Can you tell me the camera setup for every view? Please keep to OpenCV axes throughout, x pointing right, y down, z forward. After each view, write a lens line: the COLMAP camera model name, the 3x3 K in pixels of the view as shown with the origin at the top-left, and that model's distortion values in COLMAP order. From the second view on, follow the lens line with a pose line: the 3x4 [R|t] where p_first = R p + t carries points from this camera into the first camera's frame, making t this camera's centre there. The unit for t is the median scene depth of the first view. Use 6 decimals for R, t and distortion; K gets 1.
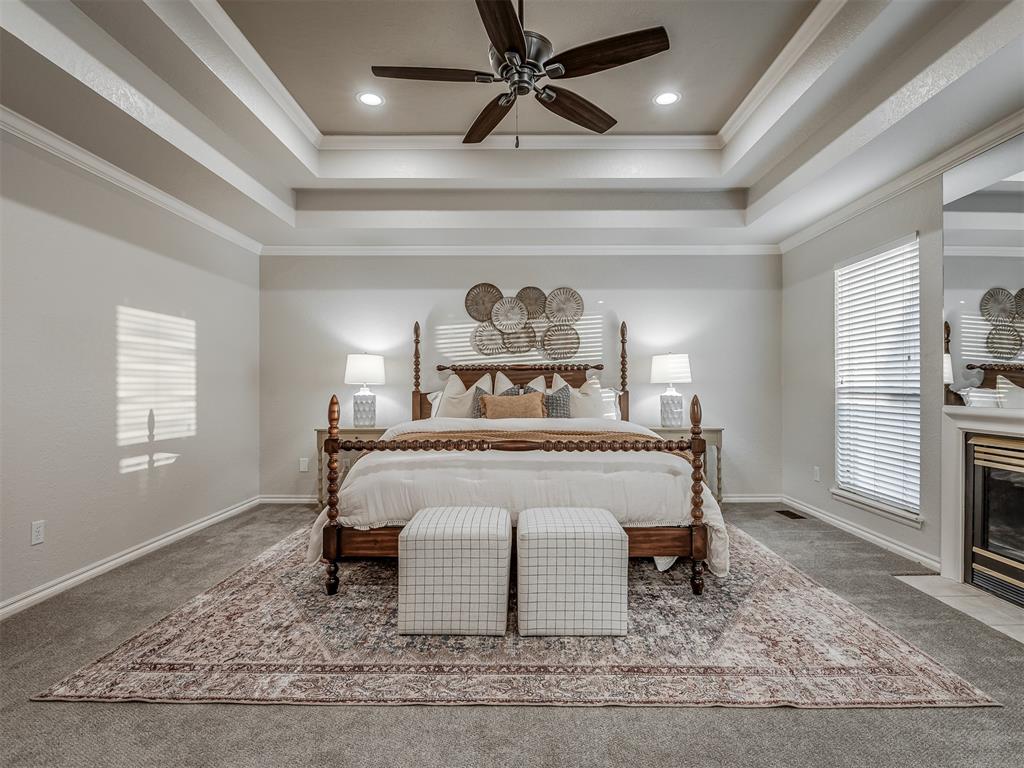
lens RADIAL K [[524.4, 0, 514.6], [0, 524.4, 381.6], [0, 0, 1]] dist [0.001313, -0.008628]
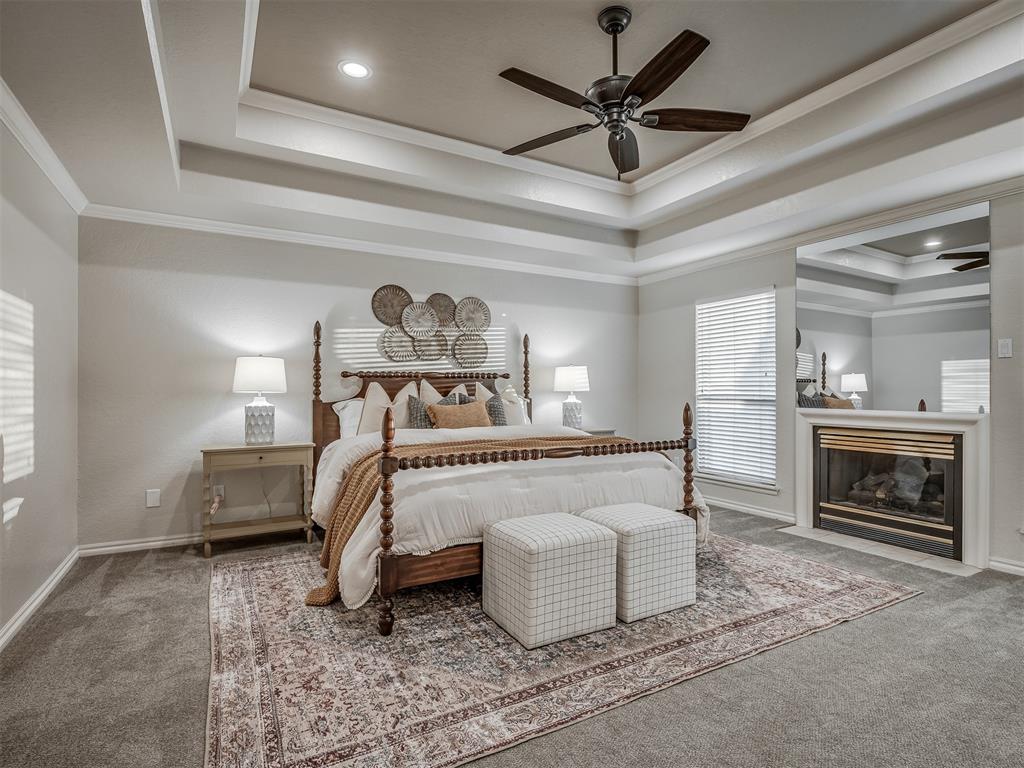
lens RADIAL K [[524.4, 0, 525.4], [0, 524.4, 385.0], [0, 0, 1]] dist [0.001313, -0.008628]
pose [[0.865816, 0.005242, 0.500334, -0.460511], [-0.003354, 0.999983, -0.004672, -0.006832], [-0.500351, 0.002366, 0.865820, 0.095293]]
